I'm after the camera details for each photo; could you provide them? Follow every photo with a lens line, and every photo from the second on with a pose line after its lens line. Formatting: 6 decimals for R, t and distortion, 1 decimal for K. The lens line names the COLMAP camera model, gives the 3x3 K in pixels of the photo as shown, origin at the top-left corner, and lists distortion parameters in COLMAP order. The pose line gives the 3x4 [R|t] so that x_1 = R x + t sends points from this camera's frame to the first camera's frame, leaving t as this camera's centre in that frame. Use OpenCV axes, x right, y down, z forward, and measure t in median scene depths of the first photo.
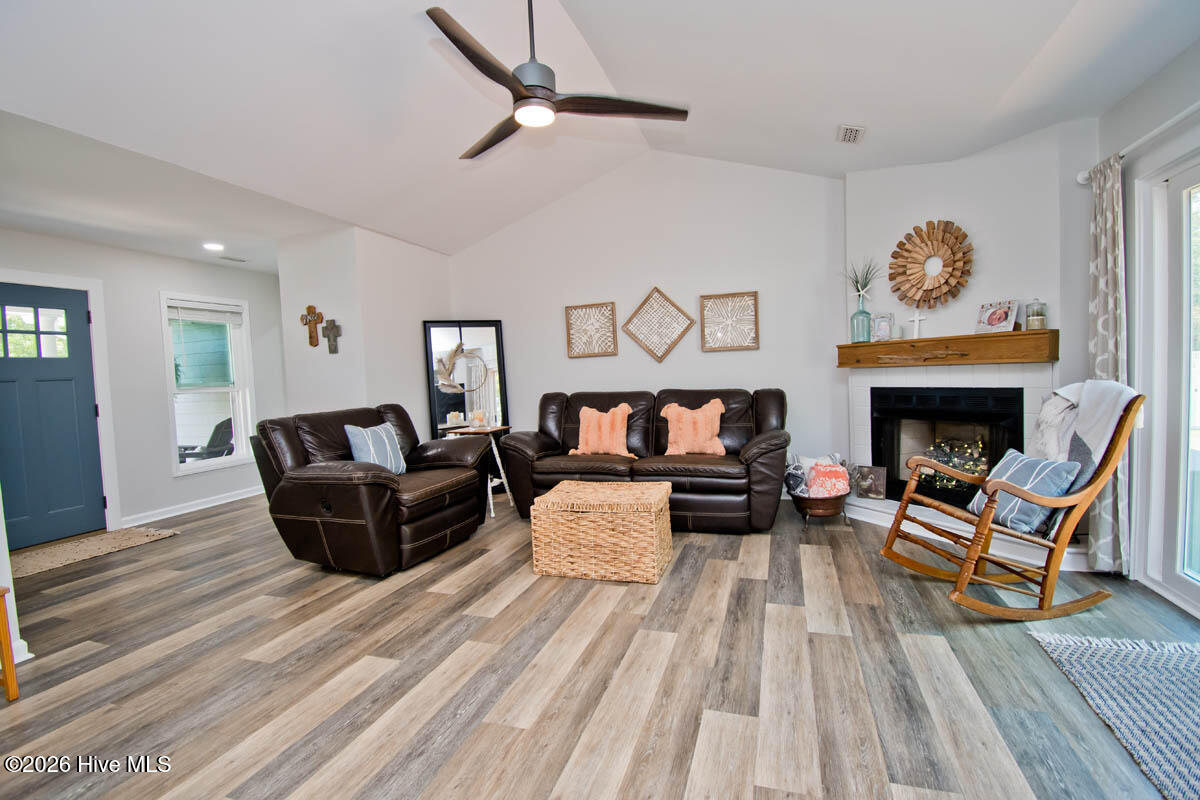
lens RADIAL K [[540.0, 0, 600.0], [0, 540.0, 400.0], [0, 0, 1]] dist [0.020041, -0.026265]
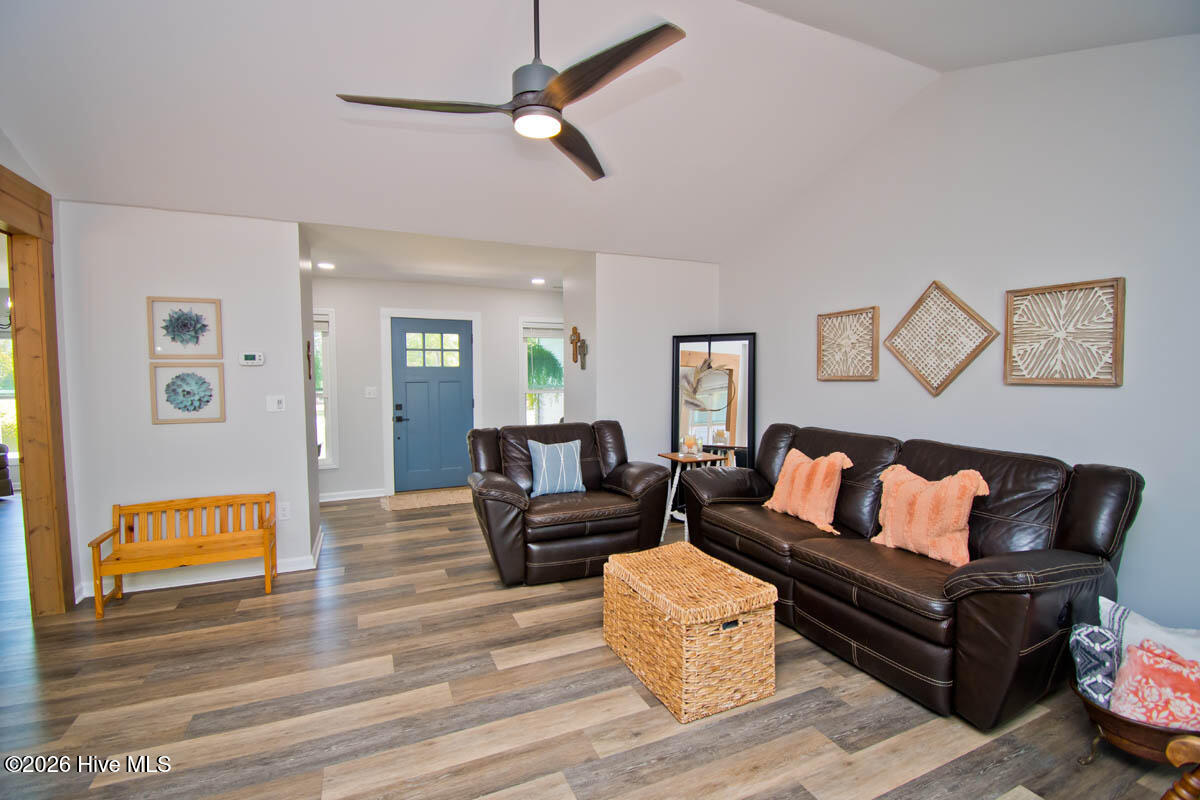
lens RADIAL K [[530.2, 0, 596.0], [0, 530.2, 396.3], [0, 0, 1]] dist [0.018210, -0.023897]
pose [[0.675330, 0.069893, -0.734196, 0.370038], [-0.060087, 0.997404, 0.039681, -0.083579], [0.735064, 0.017317, 0.677777, 0.305811]]
